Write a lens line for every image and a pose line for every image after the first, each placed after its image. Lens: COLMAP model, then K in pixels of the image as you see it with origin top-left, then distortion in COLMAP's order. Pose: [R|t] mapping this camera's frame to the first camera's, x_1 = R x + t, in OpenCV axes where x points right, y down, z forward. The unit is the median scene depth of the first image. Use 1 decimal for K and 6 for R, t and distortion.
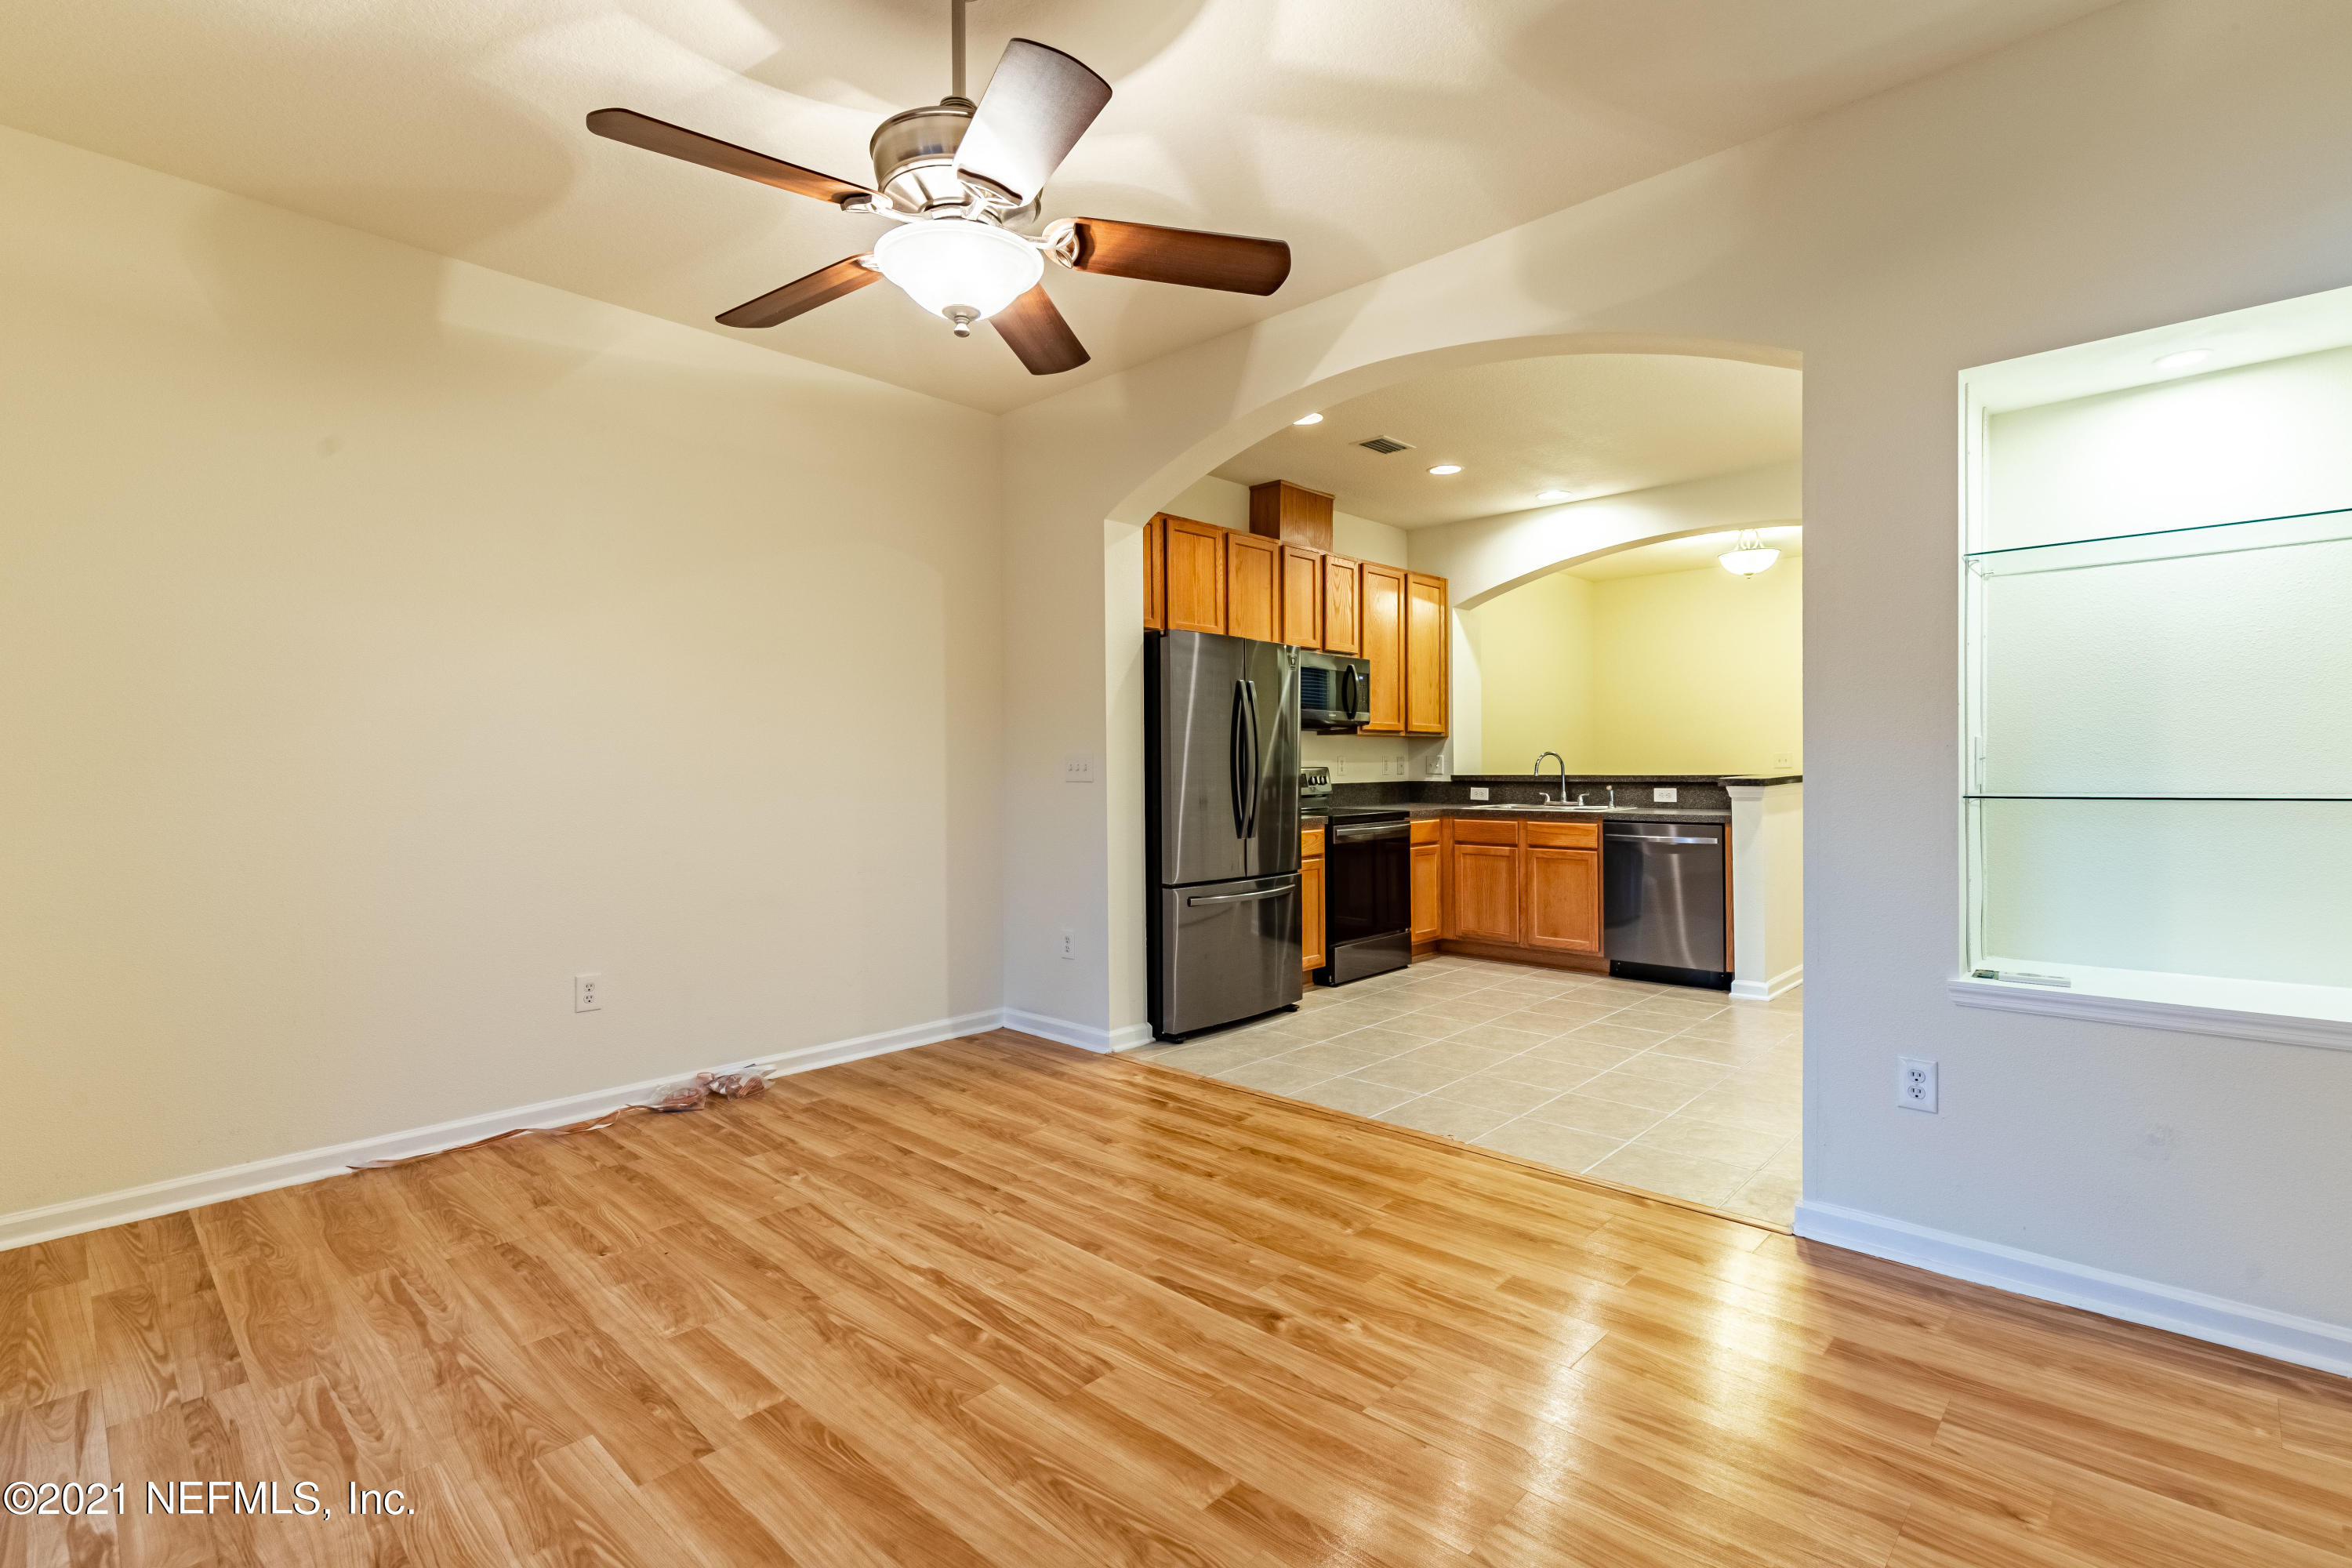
lens RADIAL K [[1076.7, 0, 1159.7], [0, 1076.7, 773.2], [0, 0, 1]] dist [0.007296, -0.000135]
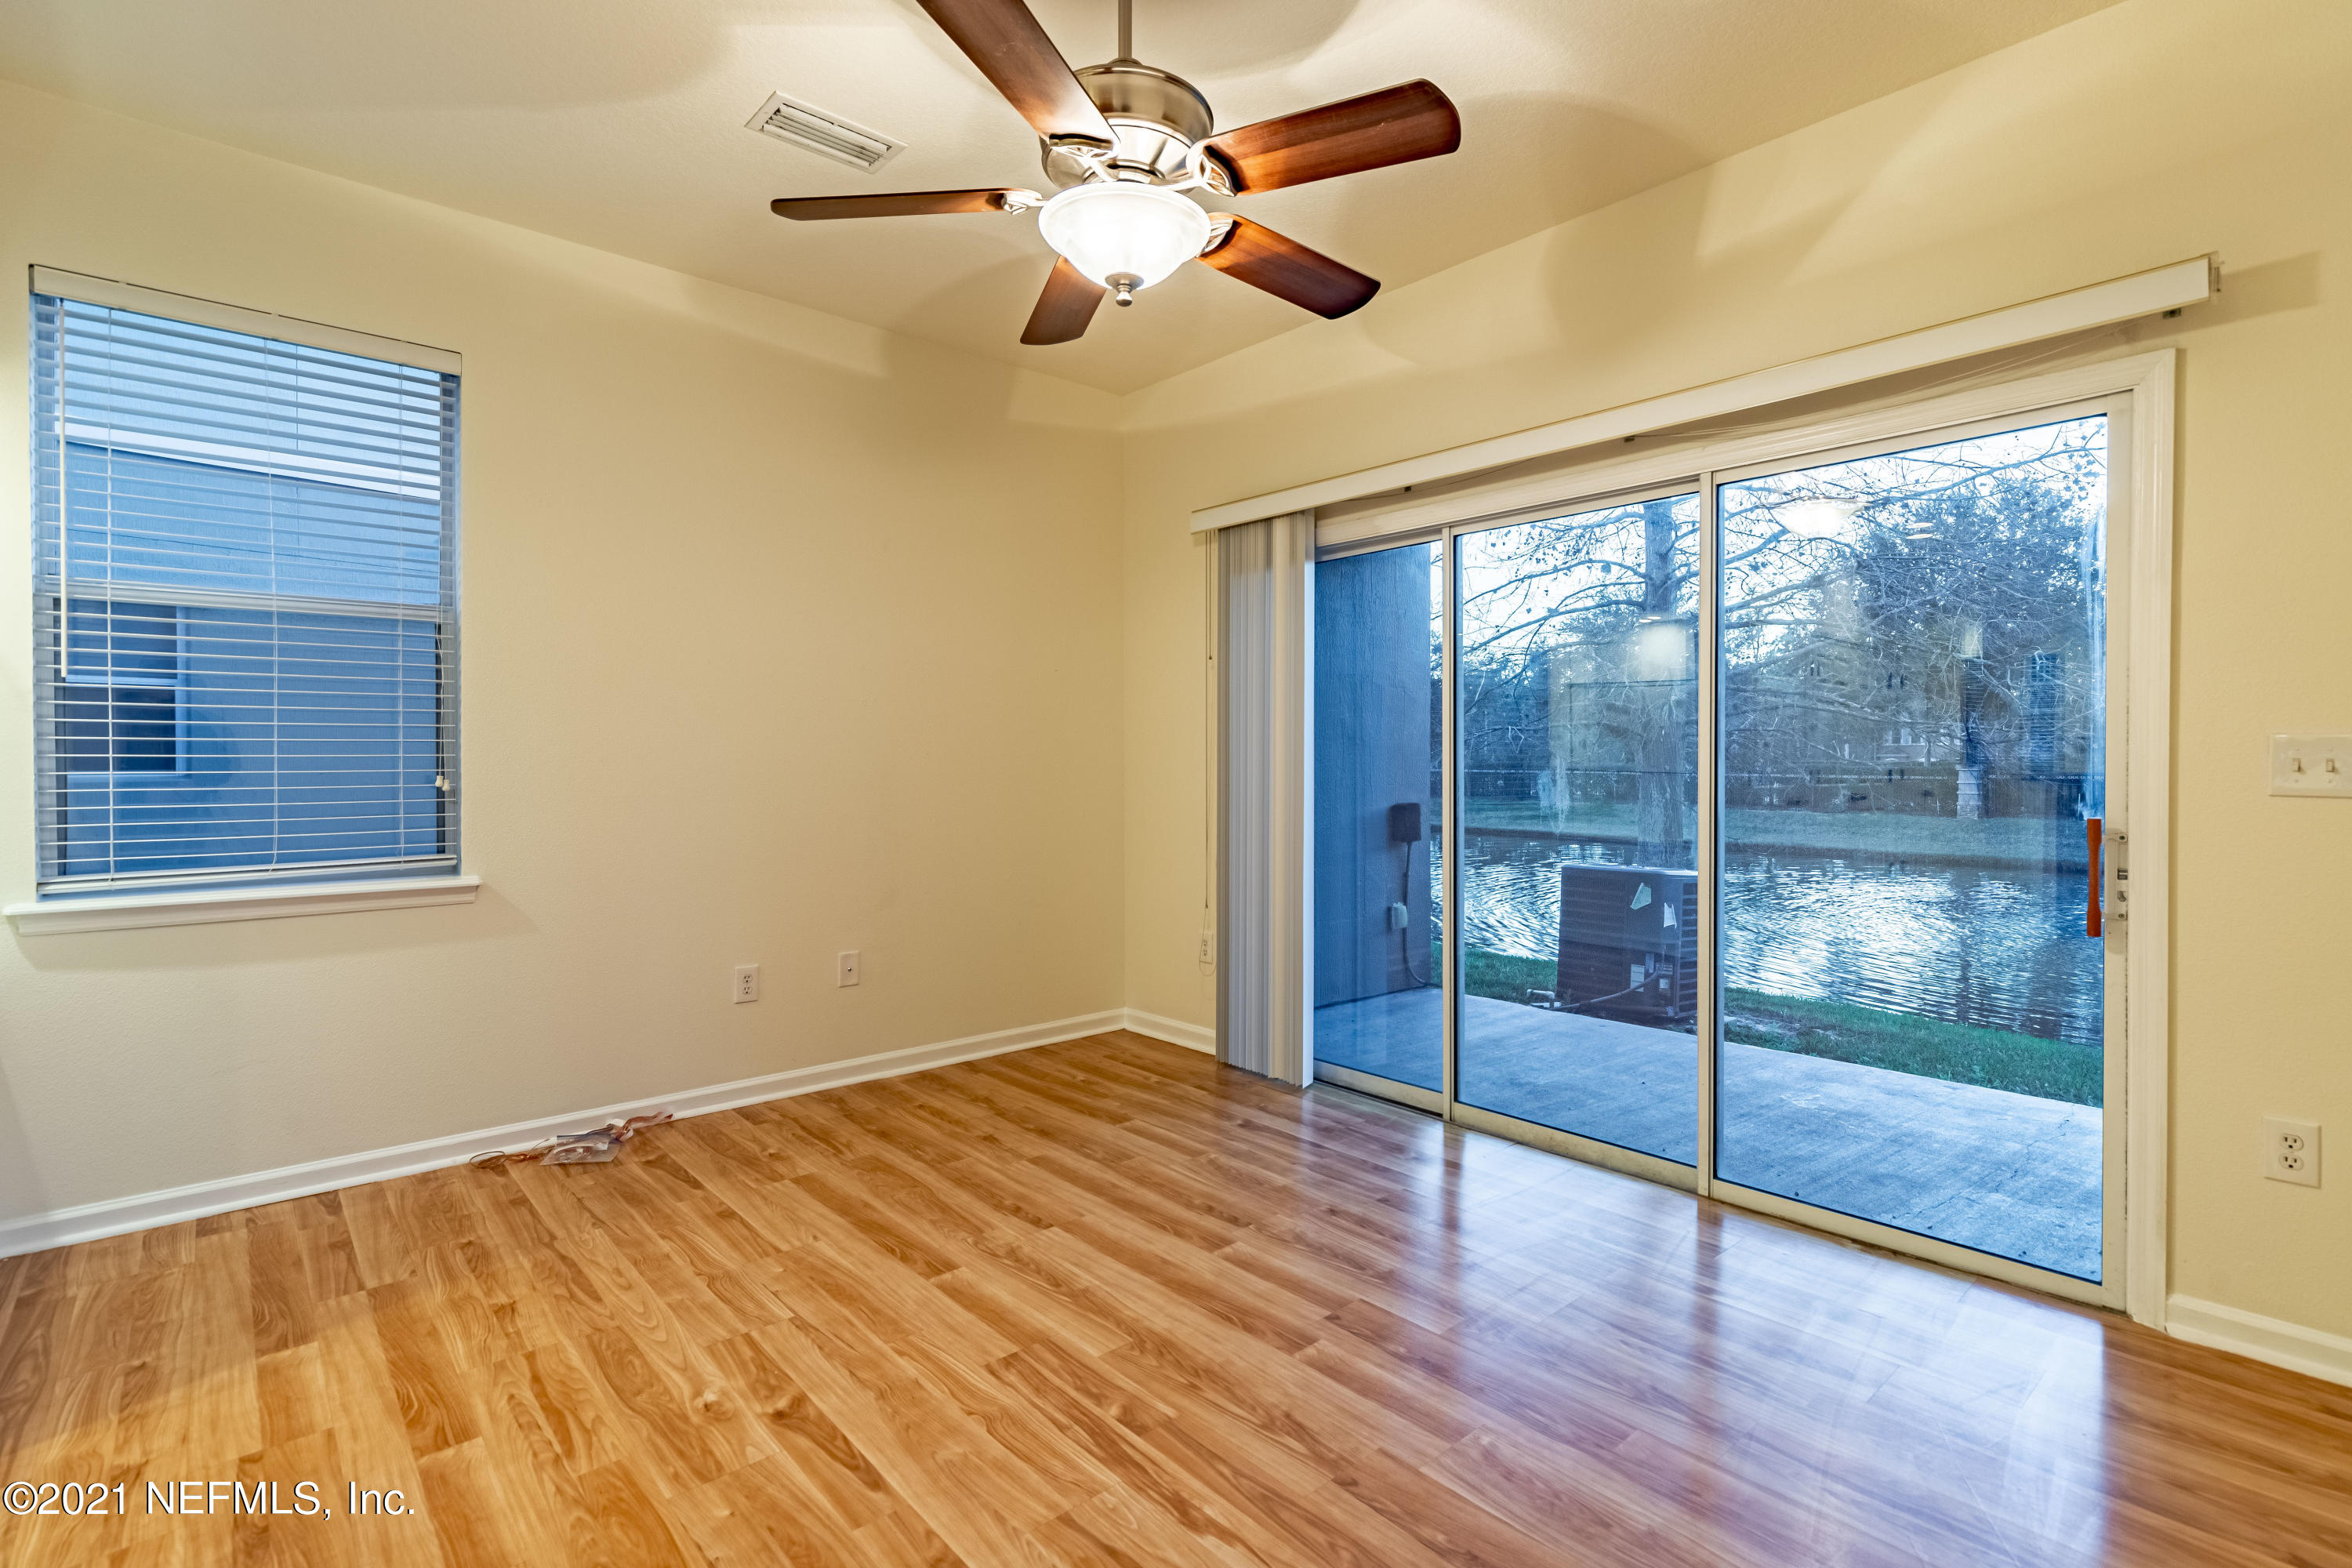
lens RADIAL K [[1096.1, 0, 1176.0], [0, 1096.1, 784.0], [0, 0, 1]] dist [0.001531, 0.000349]
pose [[-0.996956, 0.006208, 0.077715, -0.195722], [0.008108, 0.999675, 0.024157, -0.012470], [-0.077539, 0.024714, -0.996683, 1.285594]]
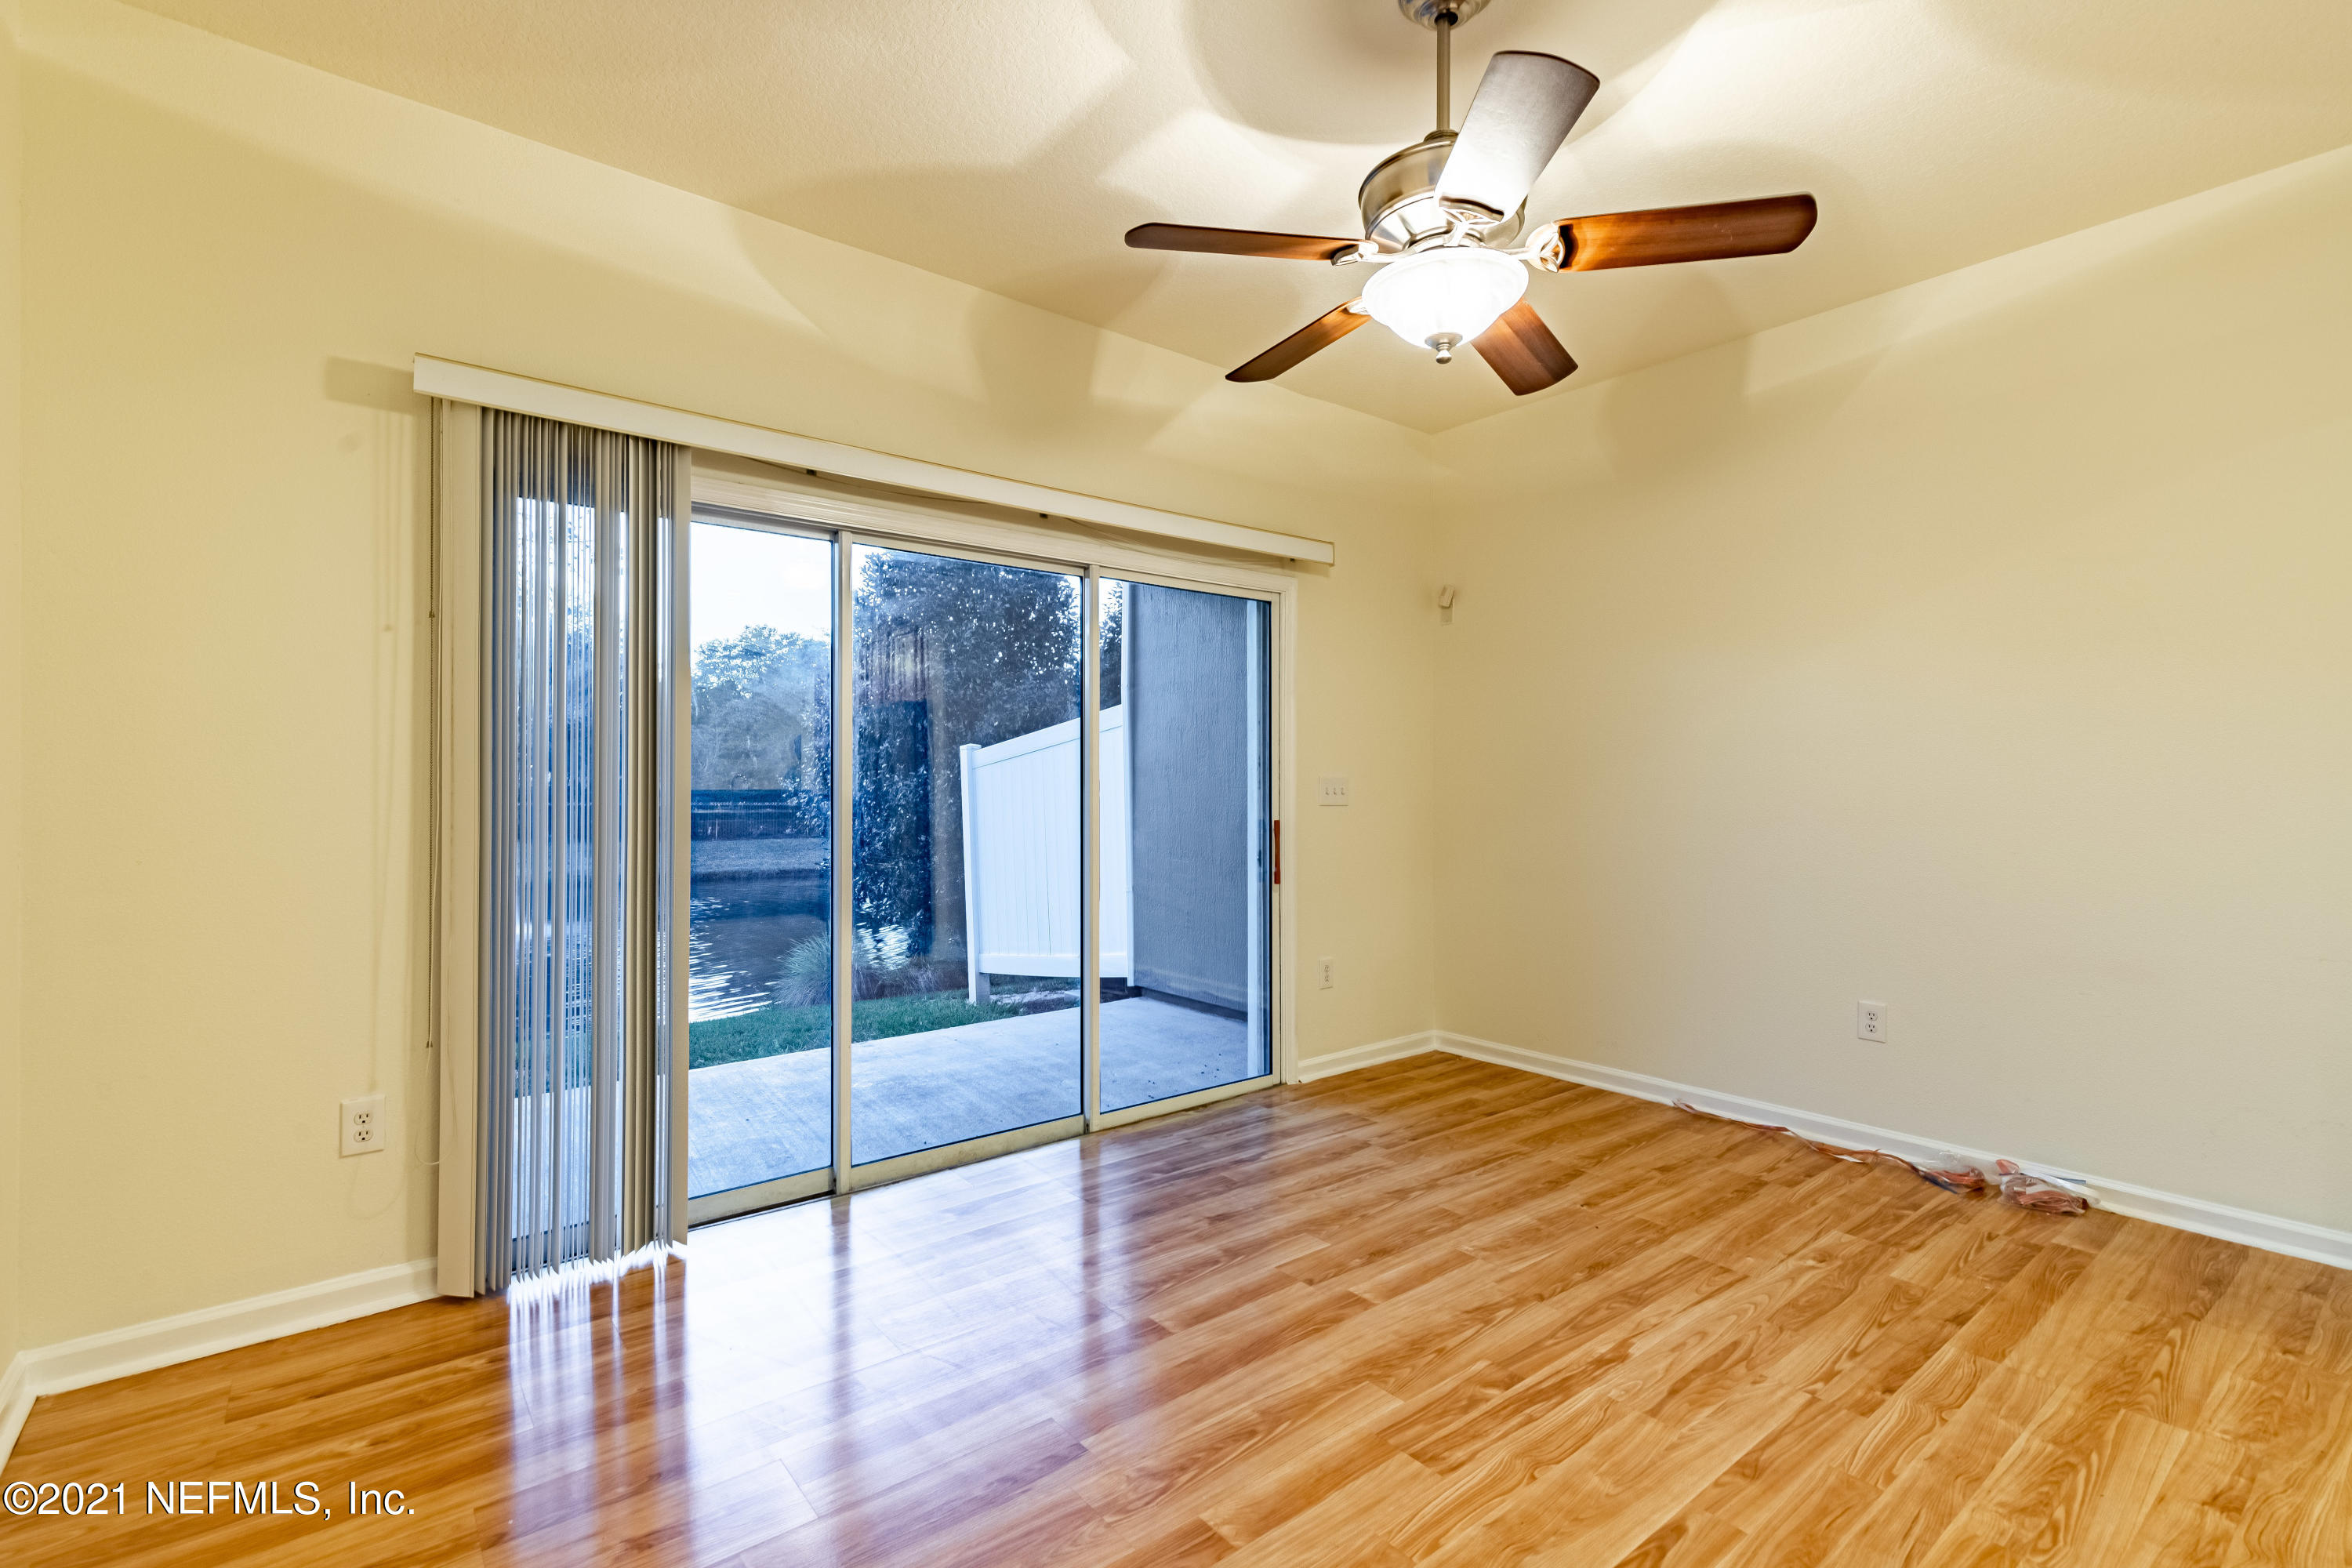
lens RADIAL K [[1063.5, 0, 1215.0], [0, 1063.5, 778.1], [0, 0, 1]] dist [0.013077, -0.000776]
pose [[-0.110027, -0.001473, -0.993928, 0.551864], [-0.002702, 0.999996, -0.001183, -0.015015], [0.993925, 0.002556, -0.110030, 0.583969]]
